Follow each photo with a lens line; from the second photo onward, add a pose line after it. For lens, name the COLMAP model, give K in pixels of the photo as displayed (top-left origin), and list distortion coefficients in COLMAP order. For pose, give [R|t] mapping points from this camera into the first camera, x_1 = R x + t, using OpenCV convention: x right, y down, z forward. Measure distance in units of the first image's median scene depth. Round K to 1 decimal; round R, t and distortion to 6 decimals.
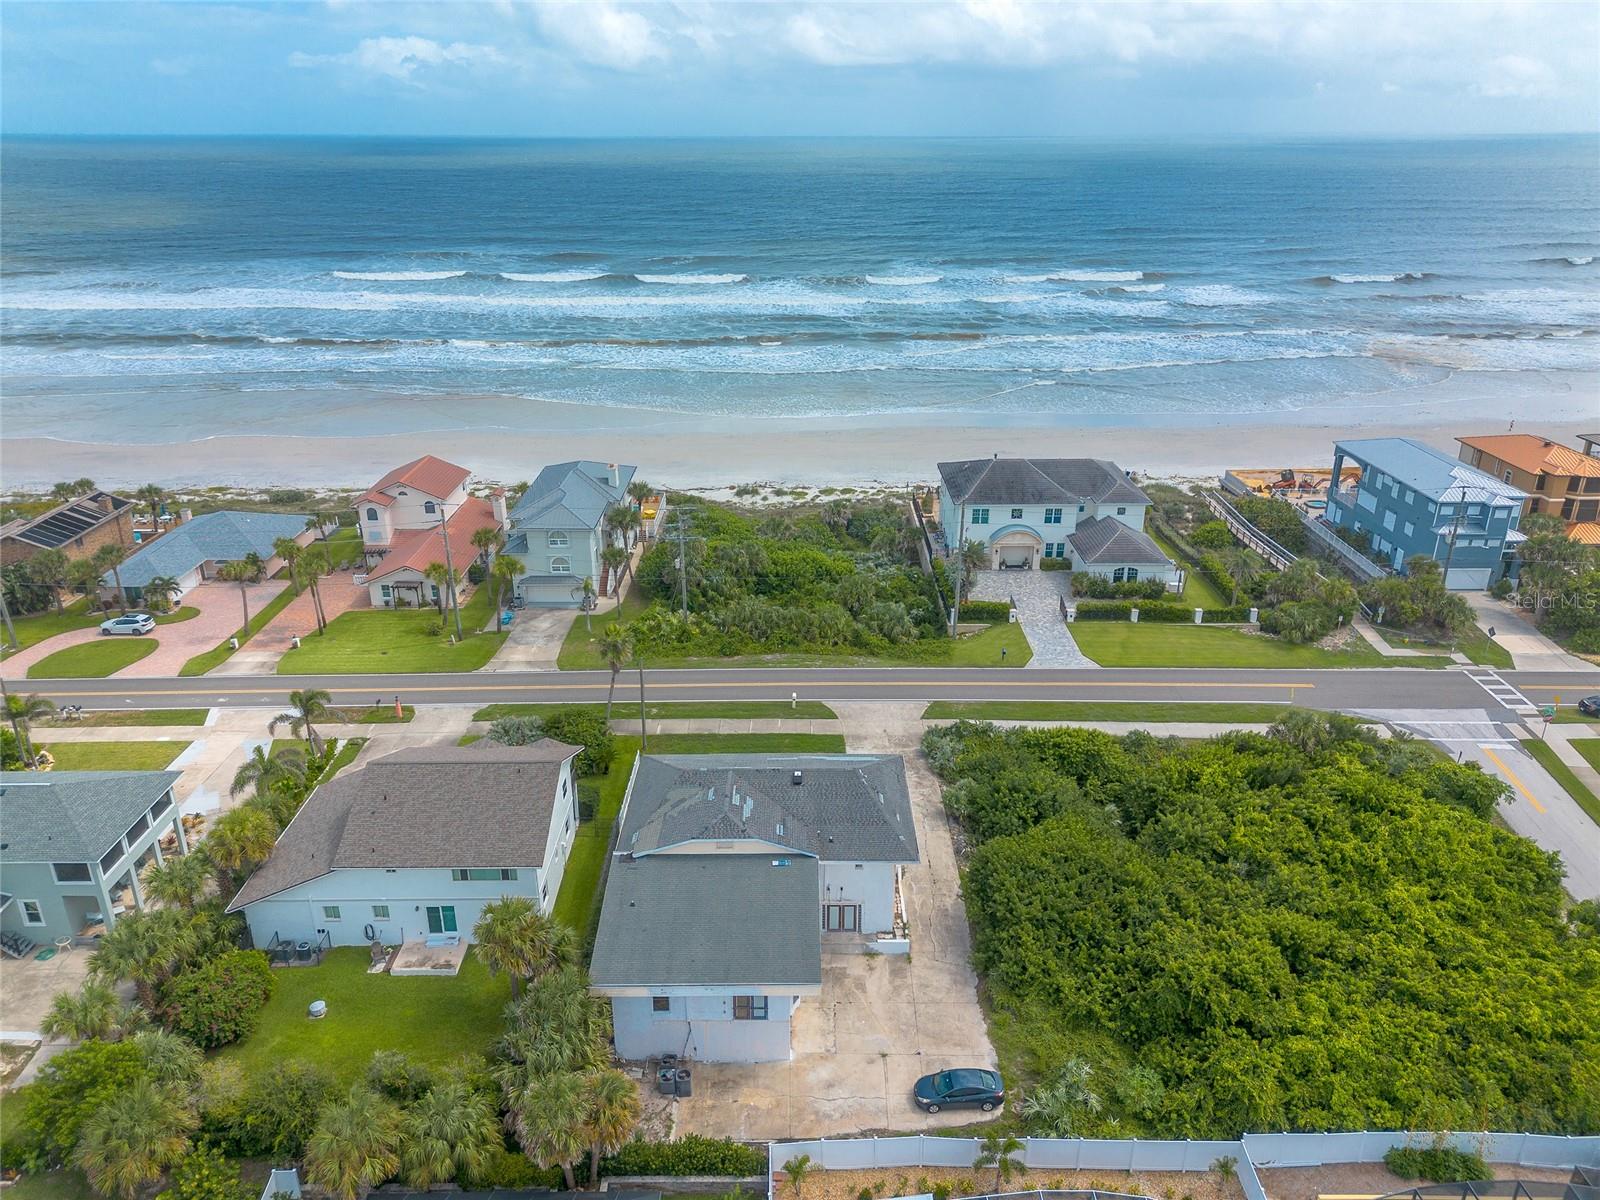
lens RADIAL K [[1128.6, 0, 800.0], [0, 1128.6, 600.0], [0, 0, 1]] dist [0.086234, -0.084958]
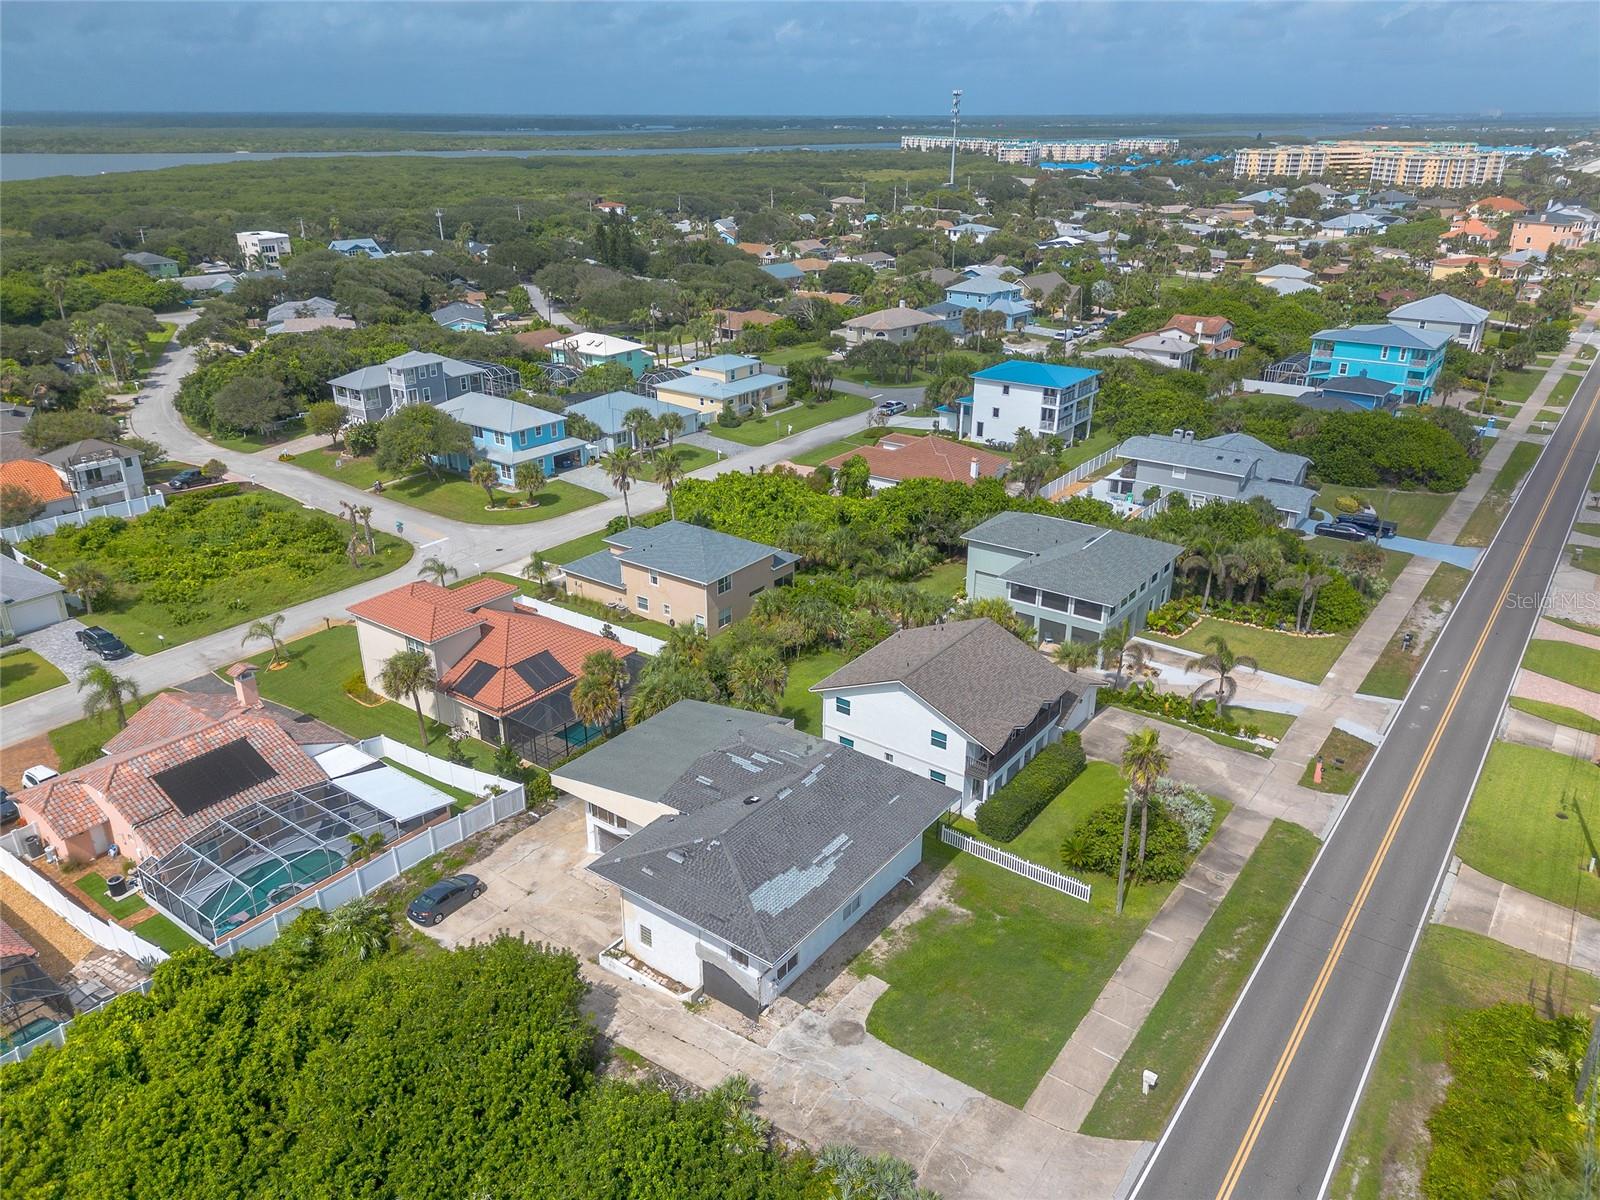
lens RADIAL K [[1132.6, 0, 796.9], [0, 1132.6, 595.7], [0, 0, 1]] dist [0.109252, -0.129646]
pose [[-0.596700, 0.312282, -0.739208, 0.356883], [-0.303976, 0.764563, 0.568367, -0.290075], [0.742663, 0.563846, -0.361289, 0.790033]]
